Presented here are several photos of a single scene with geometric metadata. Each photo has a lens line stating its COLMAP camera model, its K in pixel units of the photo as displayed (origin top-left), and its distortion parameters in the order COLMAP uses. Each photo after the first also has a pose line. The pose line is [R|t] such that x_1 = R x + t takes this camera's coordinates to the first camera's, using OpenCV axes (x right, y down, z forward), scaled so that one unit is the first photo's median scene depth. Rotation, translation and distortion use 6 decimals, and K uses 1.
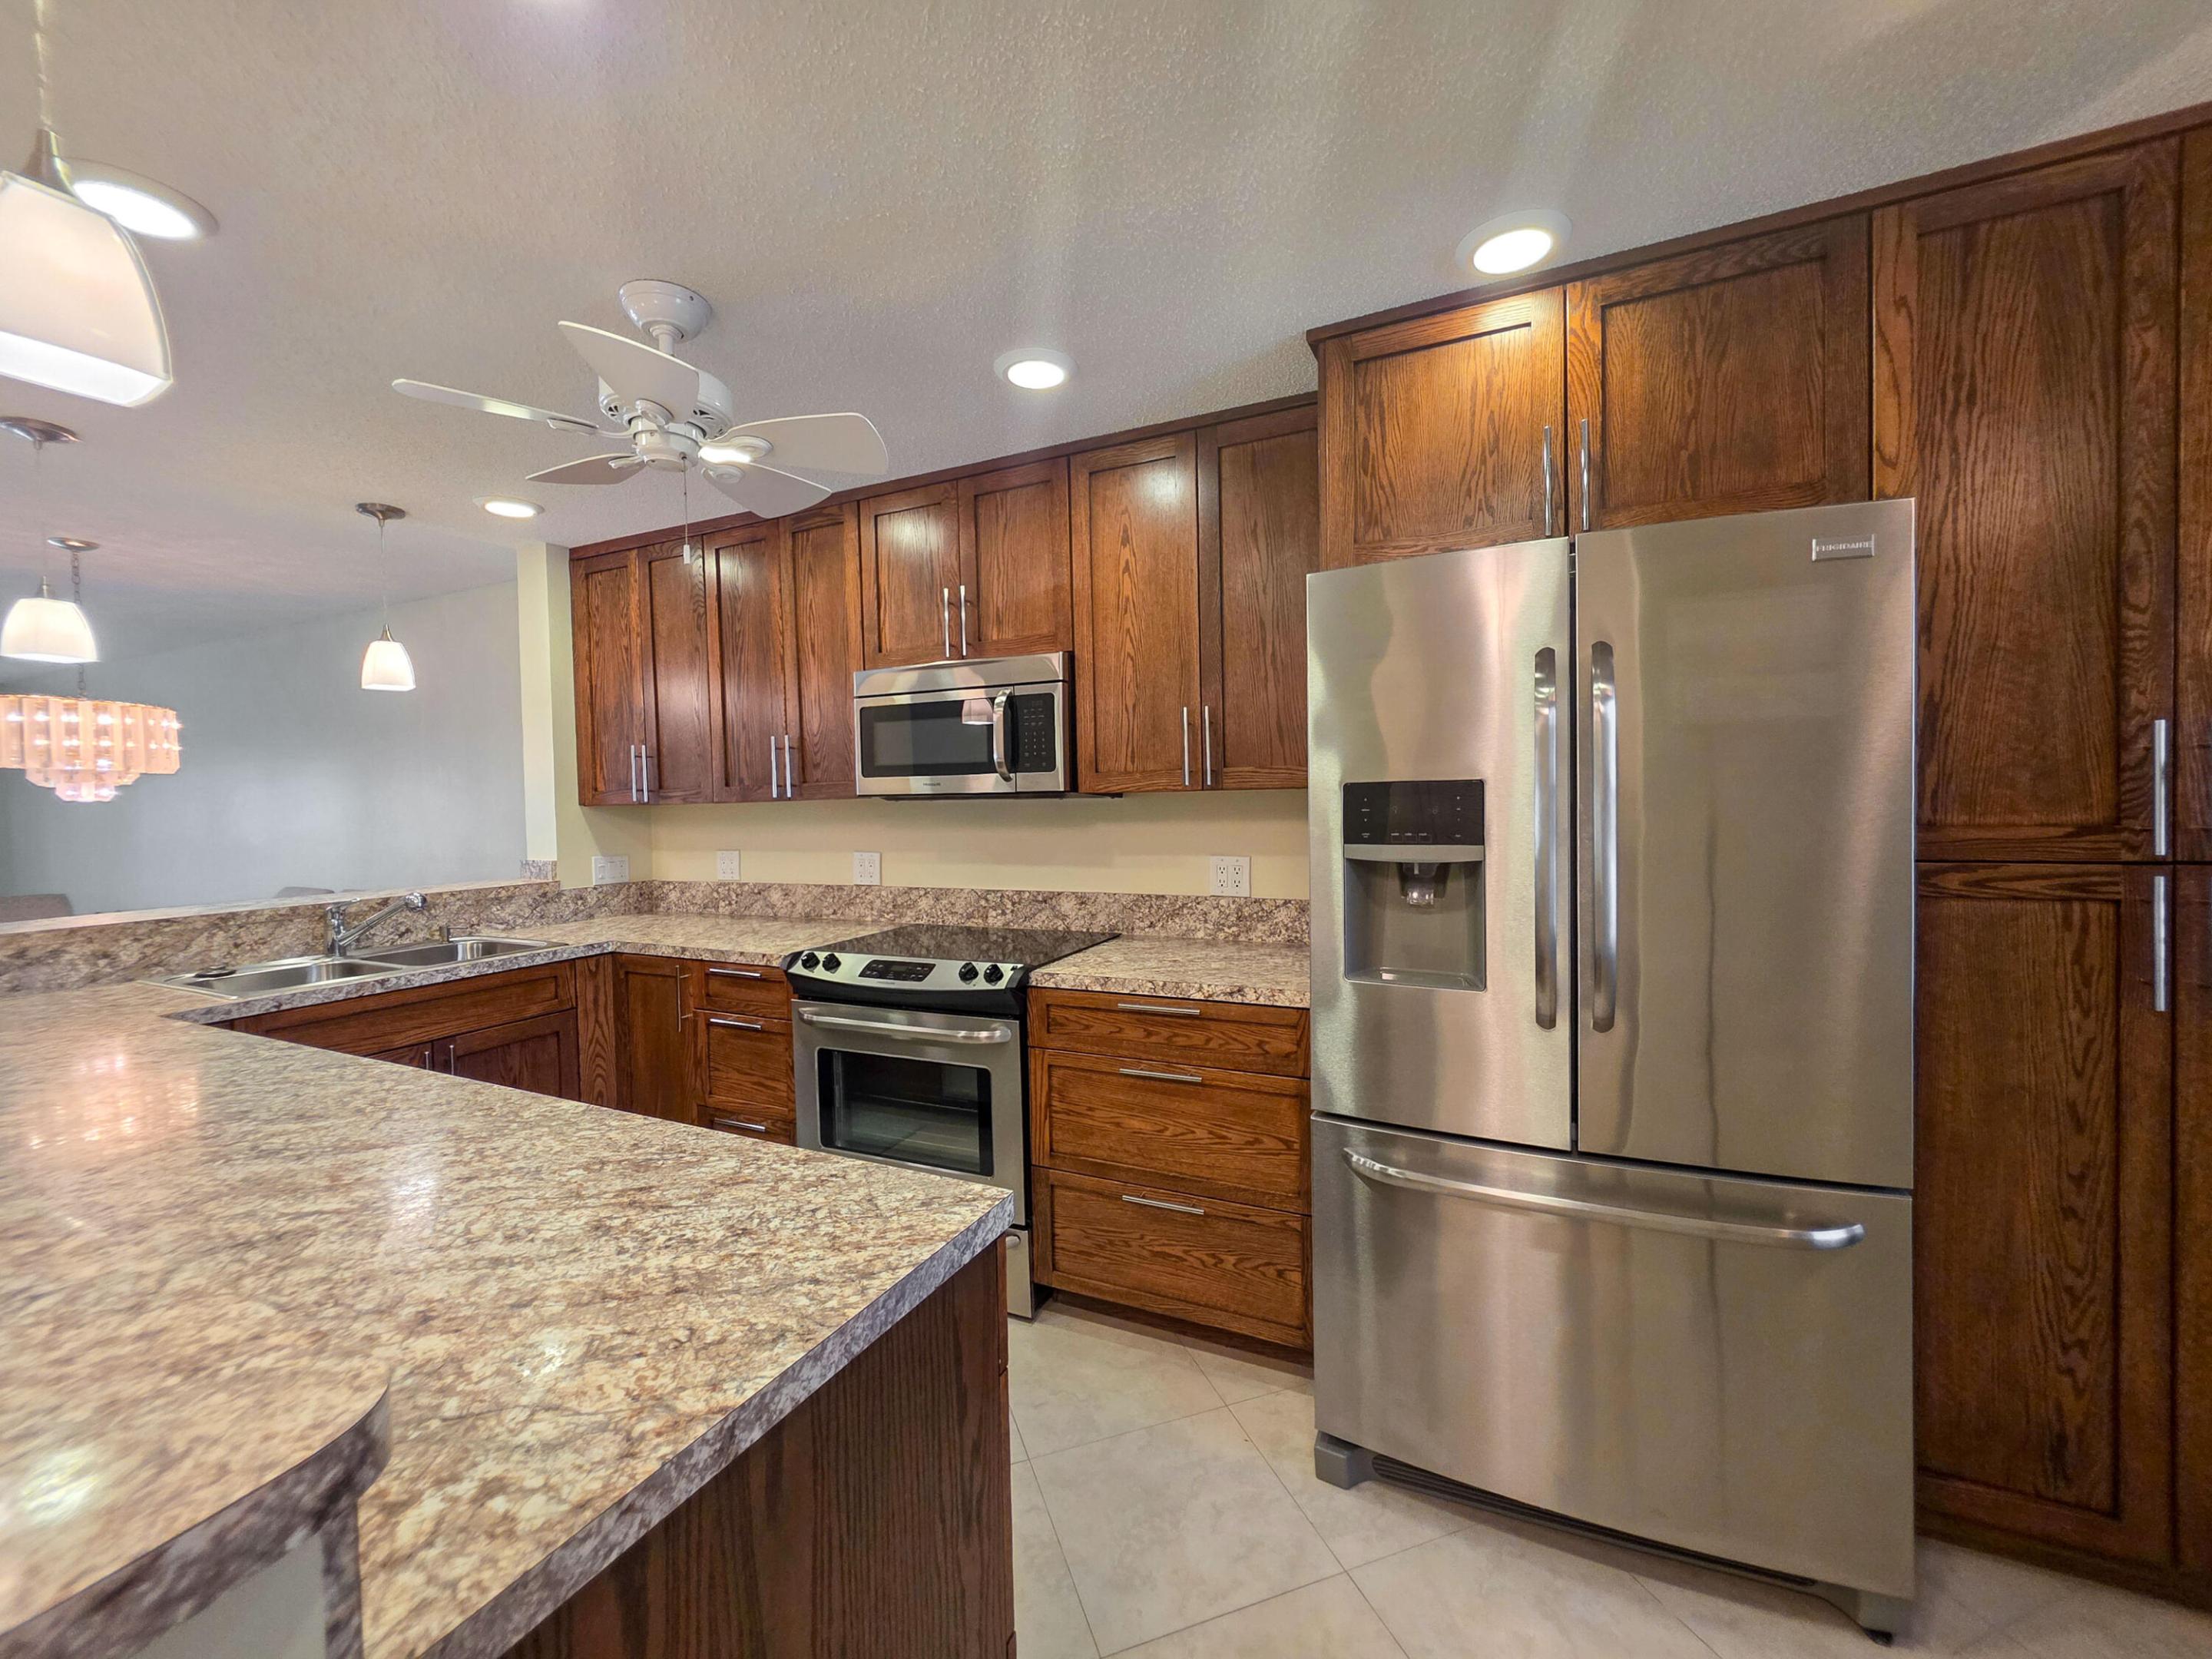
lens RADIAL K [[887.3, 0, 1102.0], [0, 887.3, 820.9], [0, 0, 1]] dist [0.000846, -0.001071]
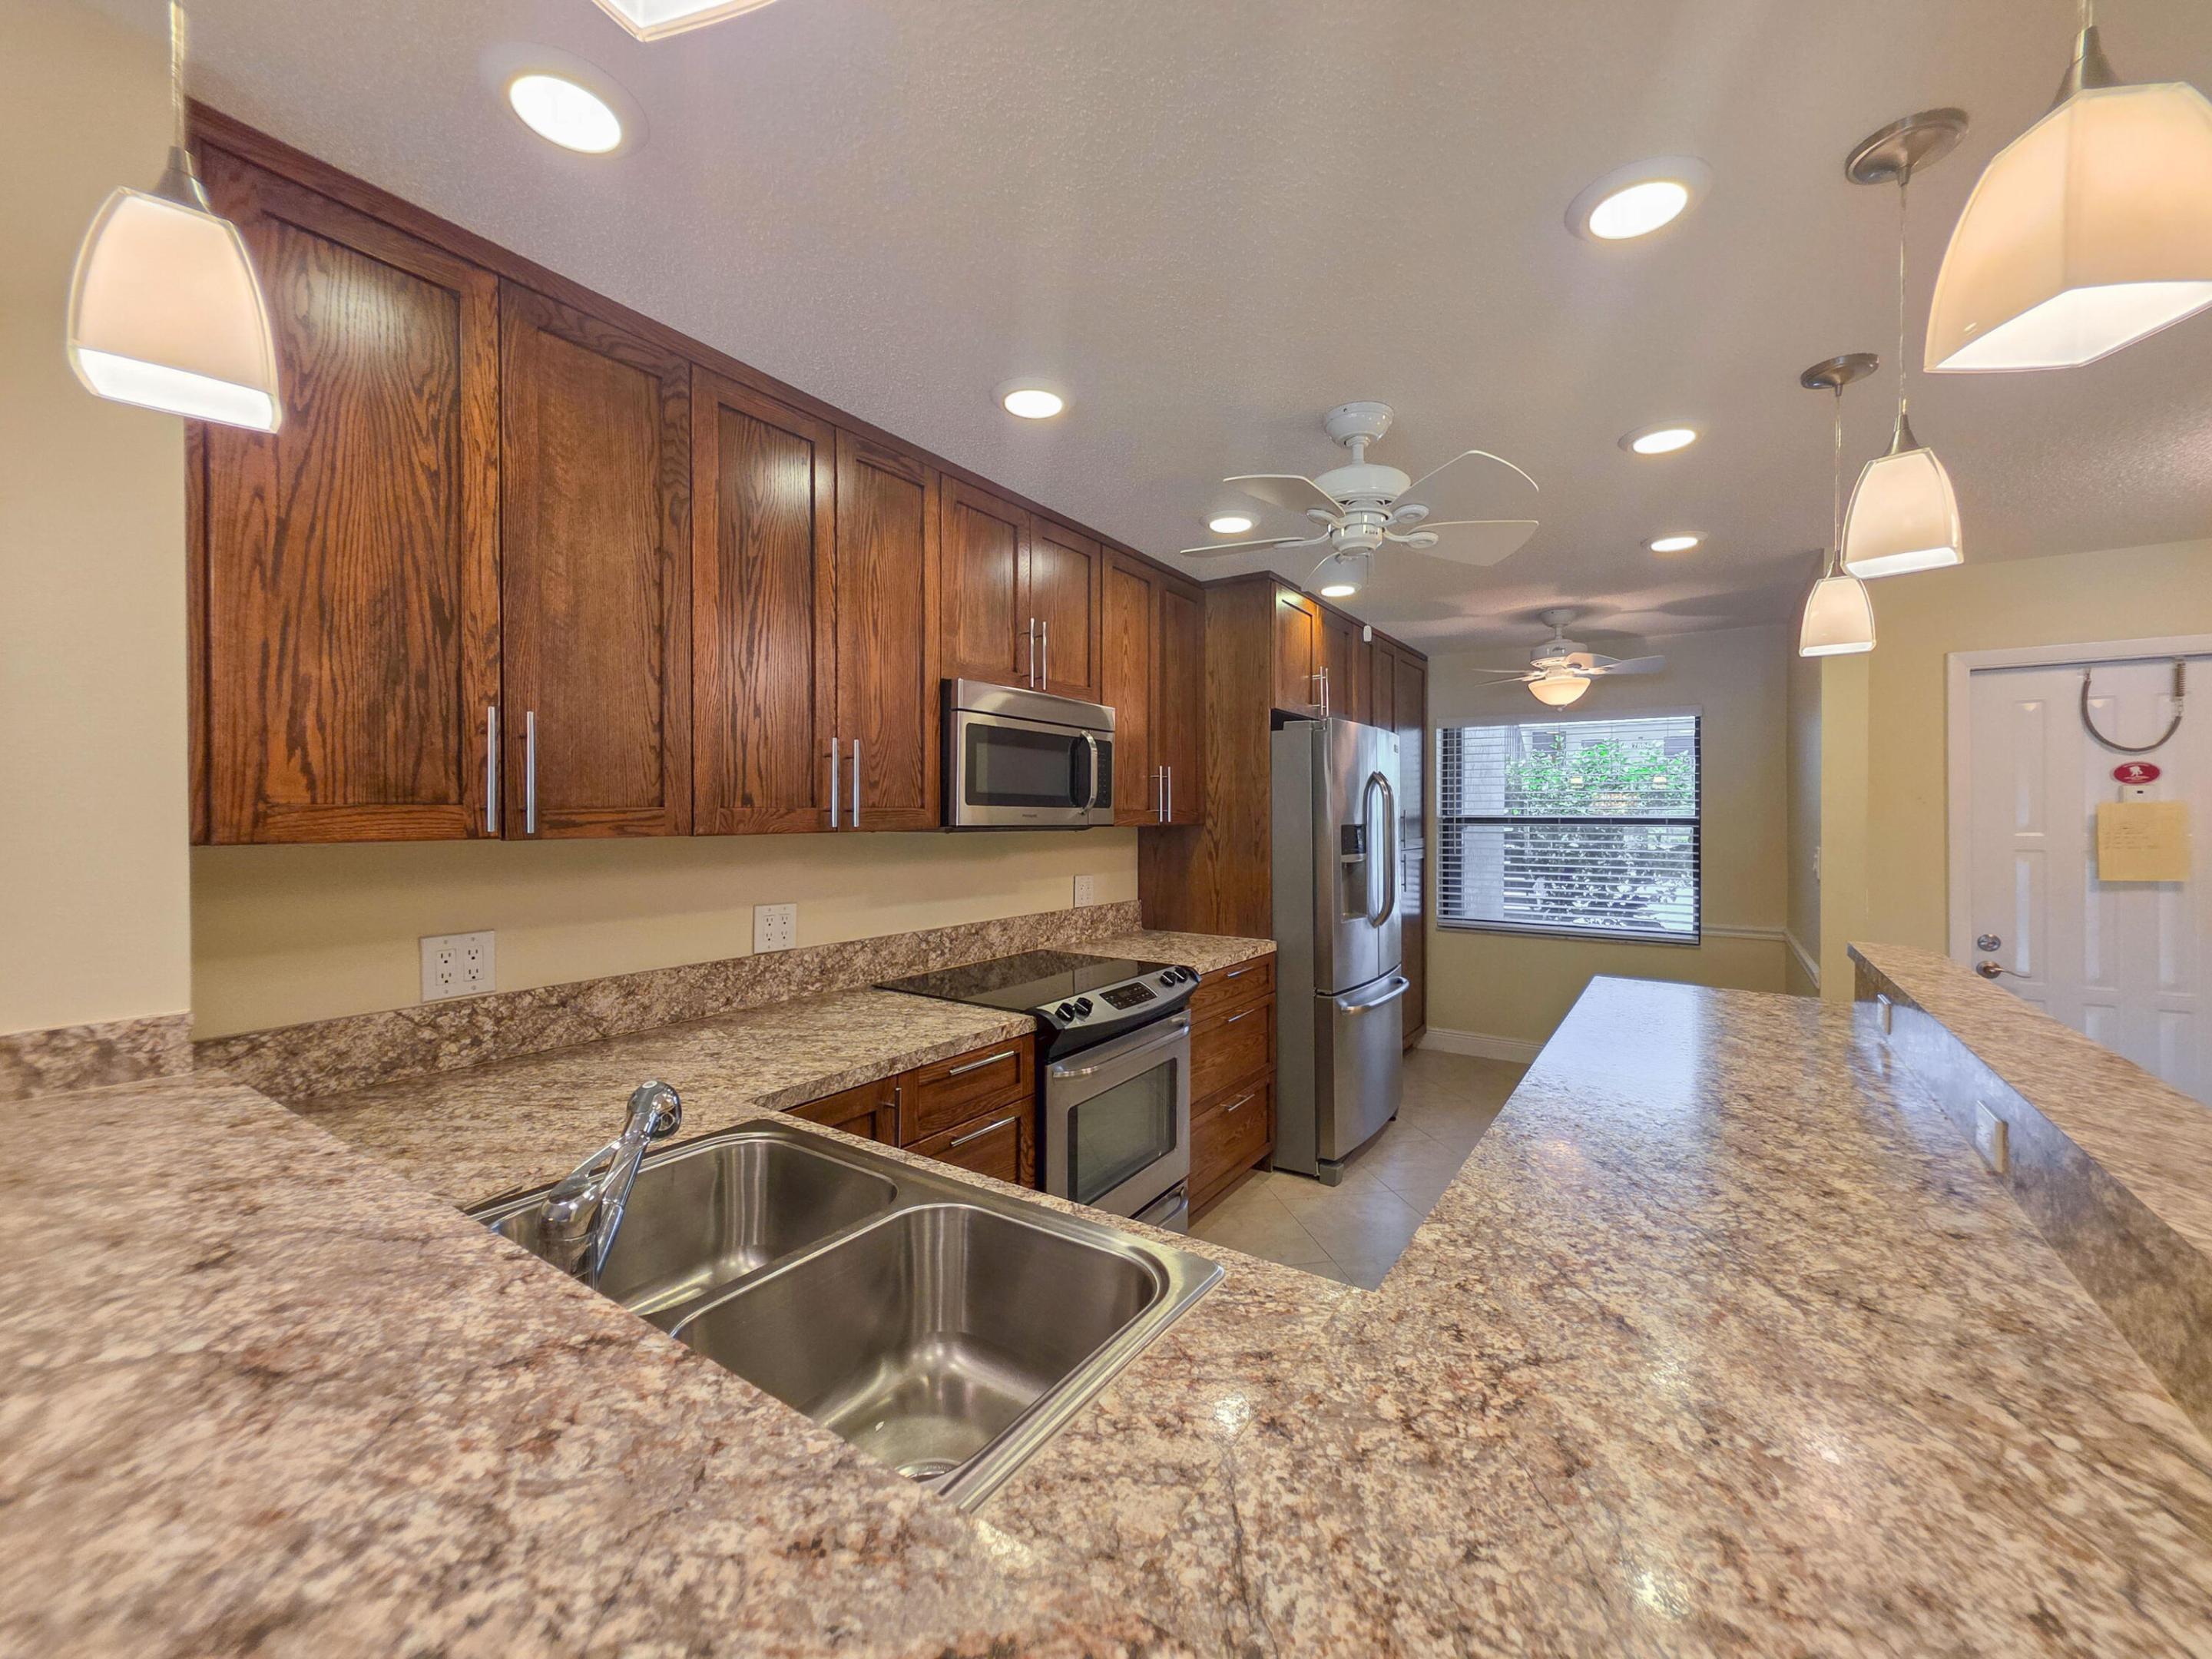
lens RADIAL K [[887.3, 0, 1114.0], [0, 887.3, 822.2], [0, 0, 1]] dist [0.000846, -0.001071]
pose [[0.140528, 0.014952, 0.989964, -0.831552], [0.025531, 0.999499, -0.018720, -0.022585], [-0.989747, 0.027906, 0.140076, 0.674193]]
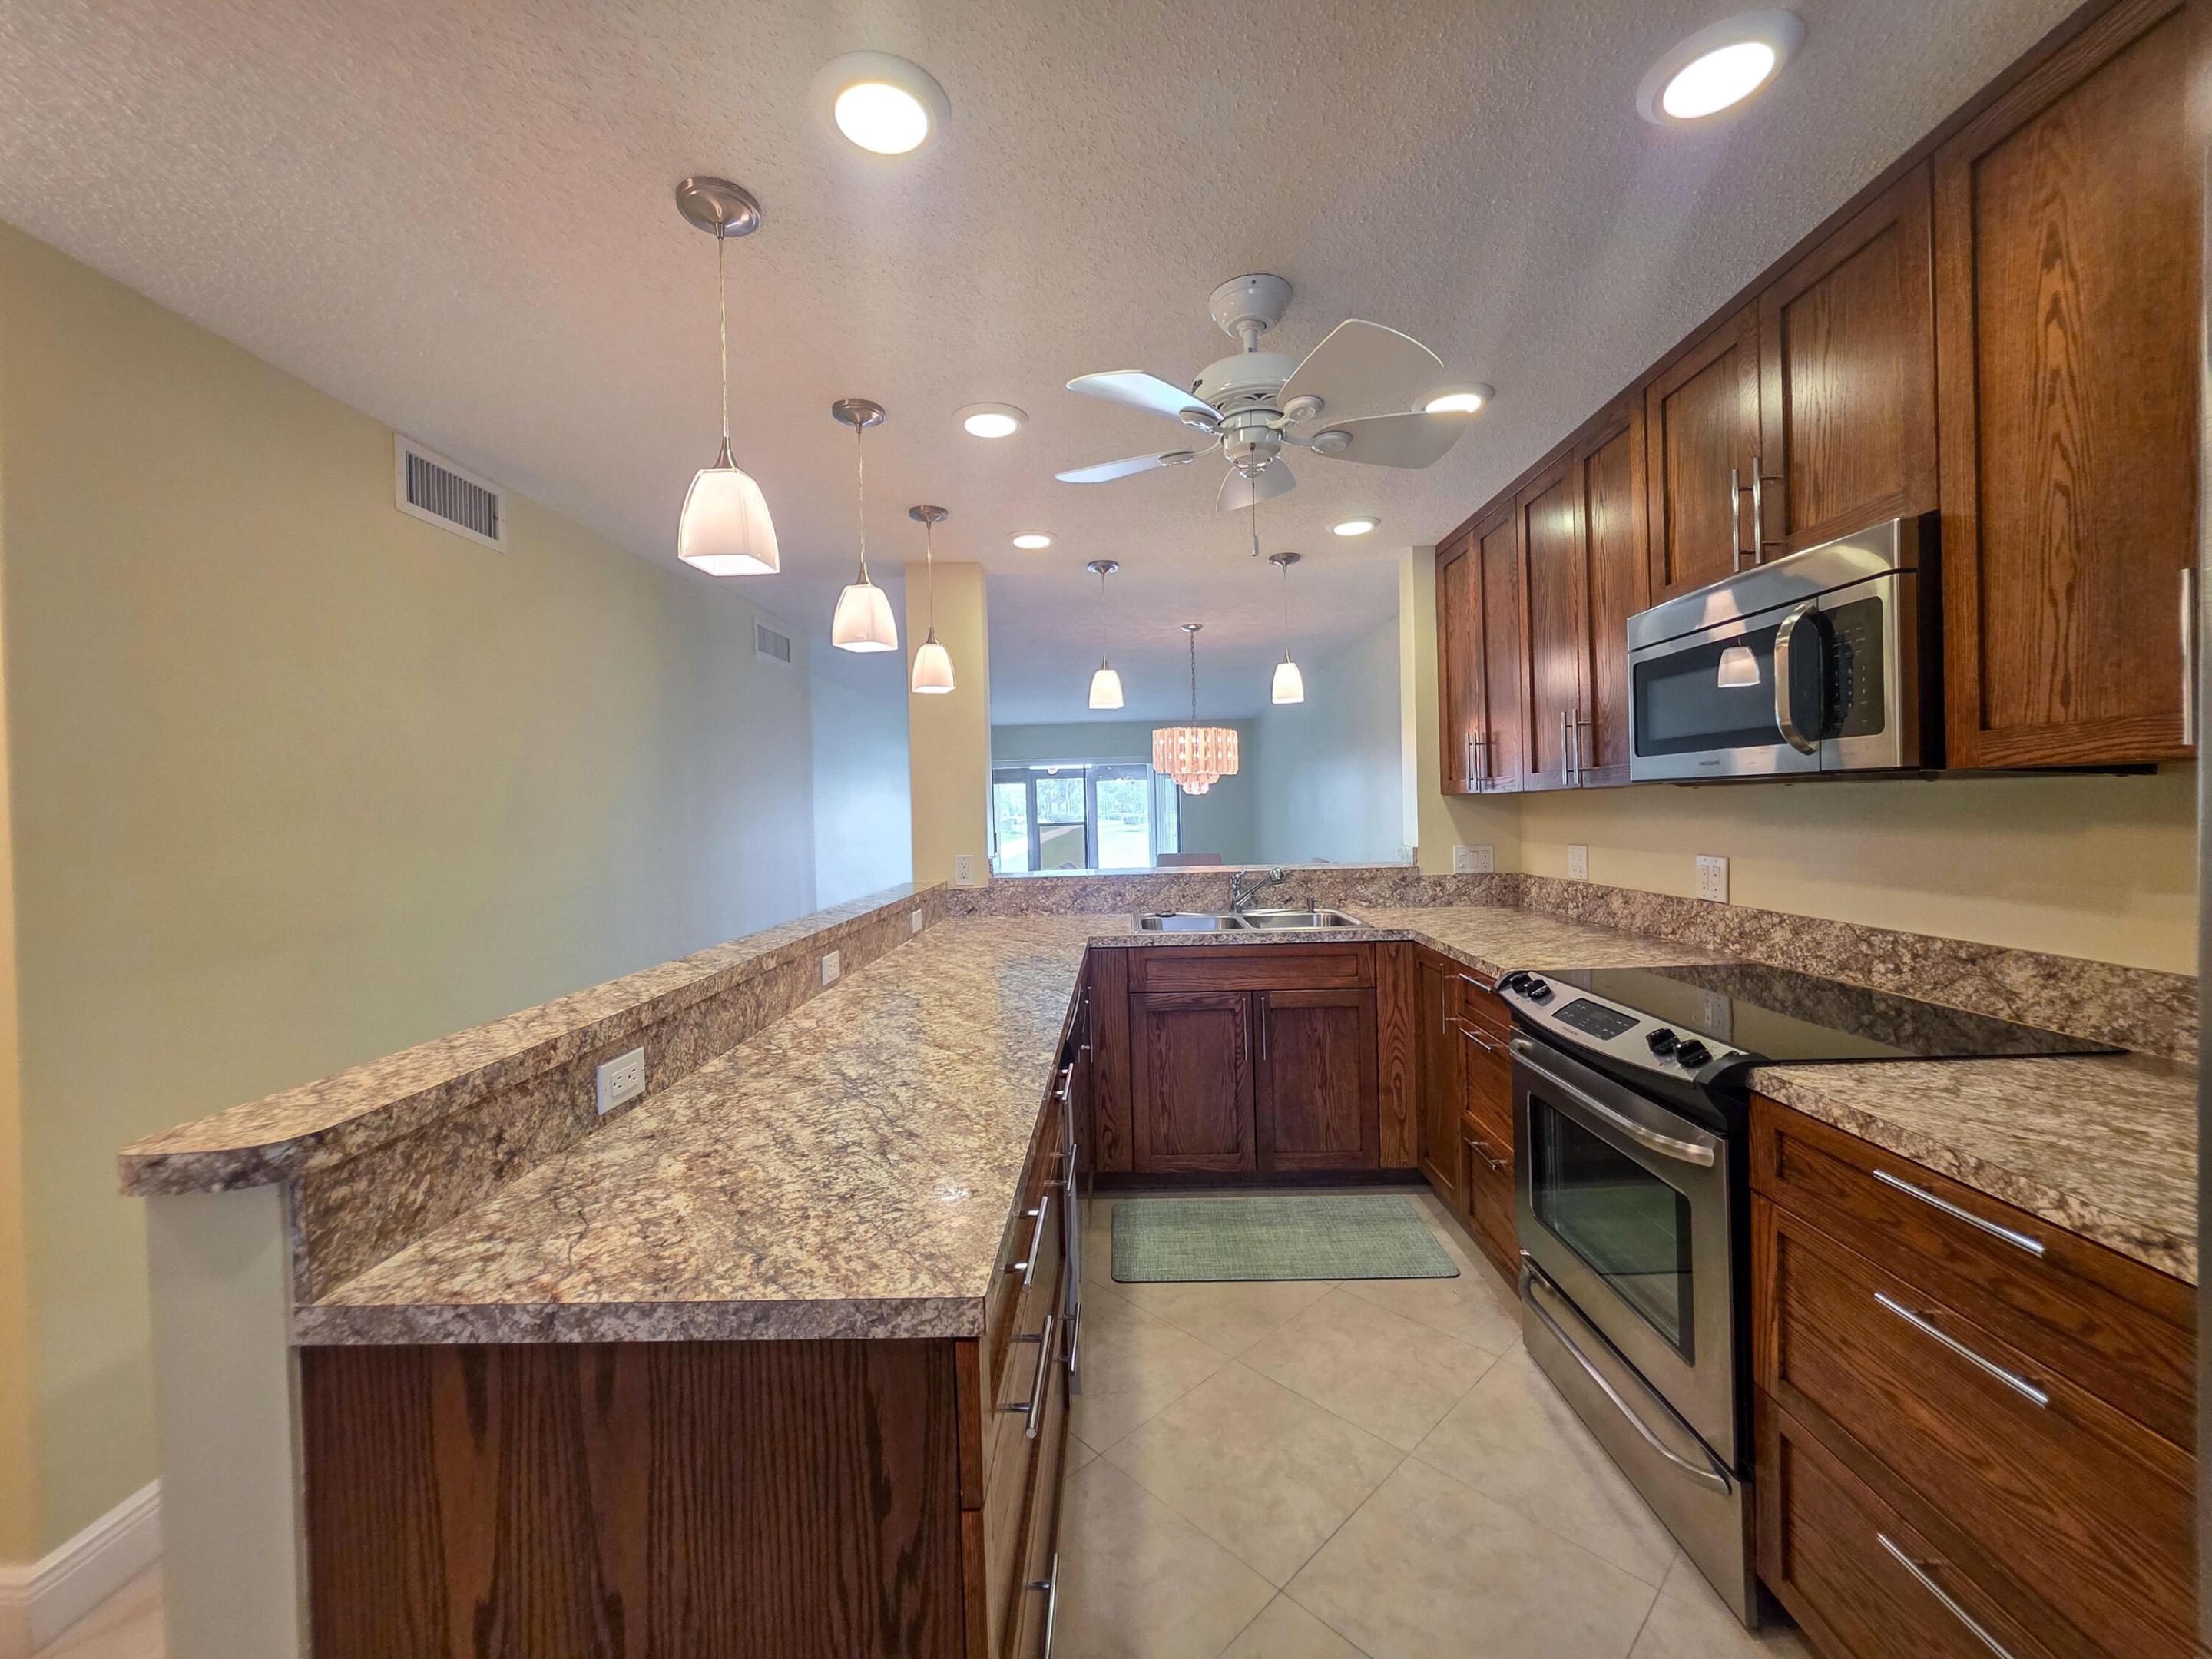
lens RADIAL K [[887.3, 0, 1103.7], [0, 887.3, 819.1], [0, 0, 1]] dist [0.000846, -0.001071]
pose [[0.409685, 0.019175, -0.912026, 0.289553], [-0.005267, 0.999812, 0.018655, -0.009704], [0.912212, -0.002840, 0.409709, 0.343262]]
